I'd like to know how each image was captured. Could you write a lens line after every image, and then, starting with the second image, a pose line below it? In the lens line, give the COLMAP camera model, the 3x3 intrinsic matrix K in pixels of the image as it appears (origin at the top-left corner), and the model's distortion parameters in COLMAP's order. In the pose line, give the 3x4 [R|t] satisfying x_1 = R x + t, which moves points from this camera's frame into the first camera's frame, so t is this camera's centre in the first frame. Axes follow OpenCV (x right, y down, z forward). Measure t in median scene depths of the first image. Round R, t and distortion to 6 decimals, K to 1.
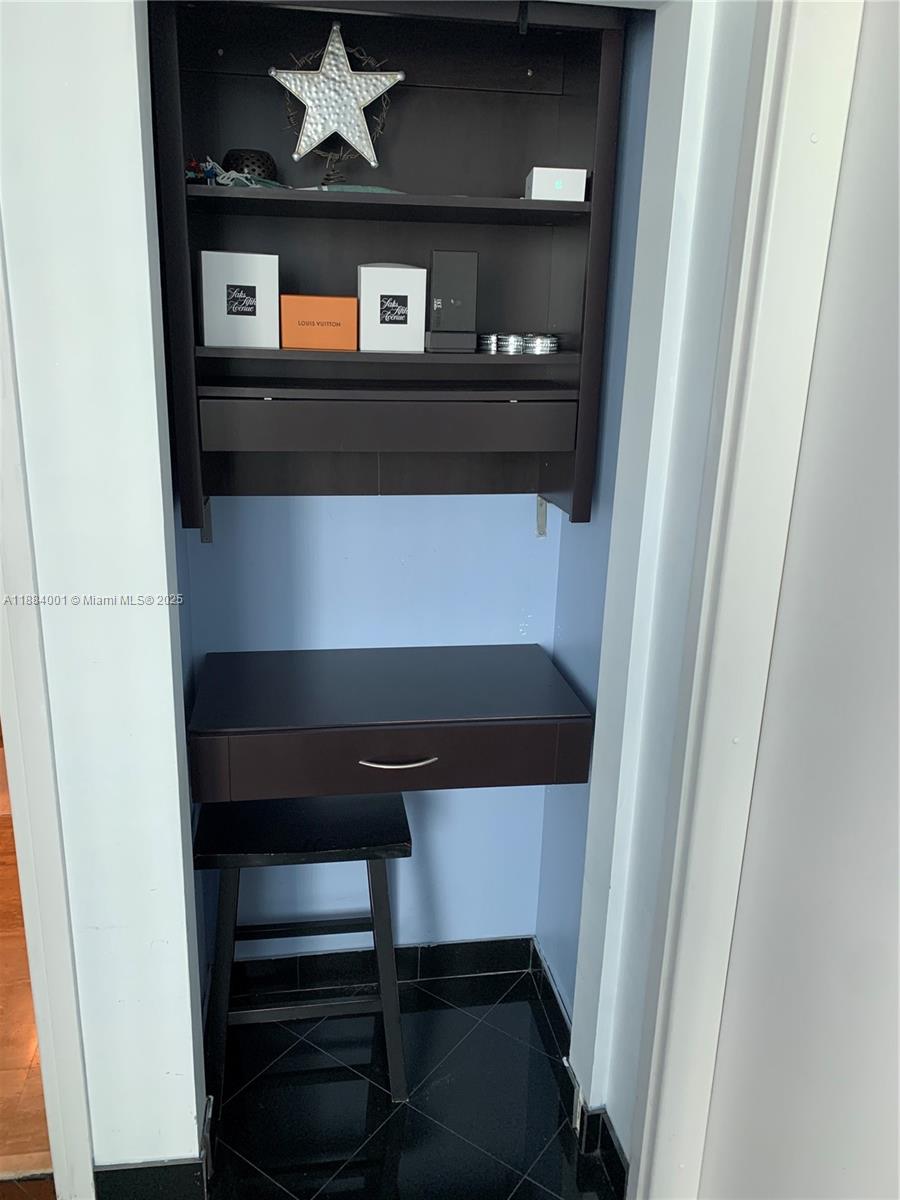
lens RADIAL K [[917.4, 0, 451.4], [0, 917.4, 598.9], [0, 0, 1]] dist [0.036725, -0.053378]
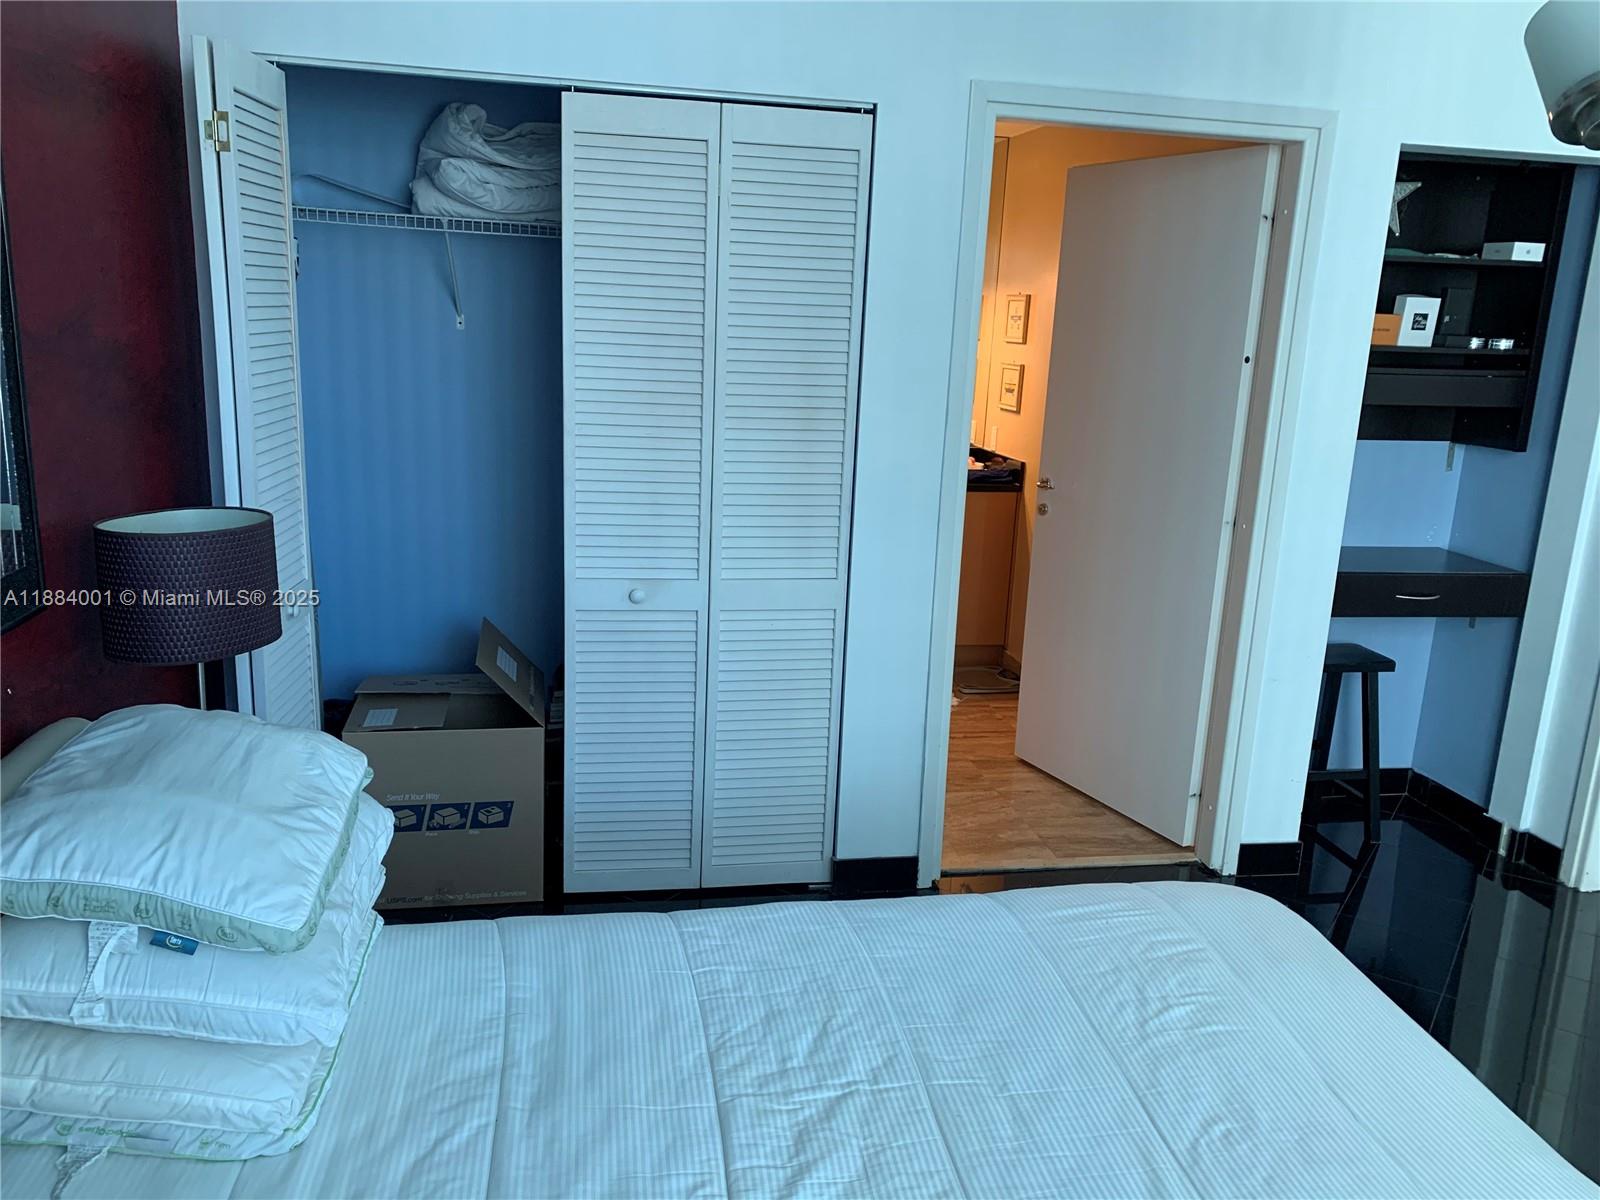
lens RADIAL K [[1223.2, 0, 800.4], [0, 1223.2, 598.1], [0, 0, 1]] dist [0.036725, -0.053378]
pose [[0.999948, 0.003525, 0.009589, -1.201069], [-0.003062, 0.998851, -0.047817, 0.294736], [-0.009747, 0.047785, 0.998810, -1.188592]]
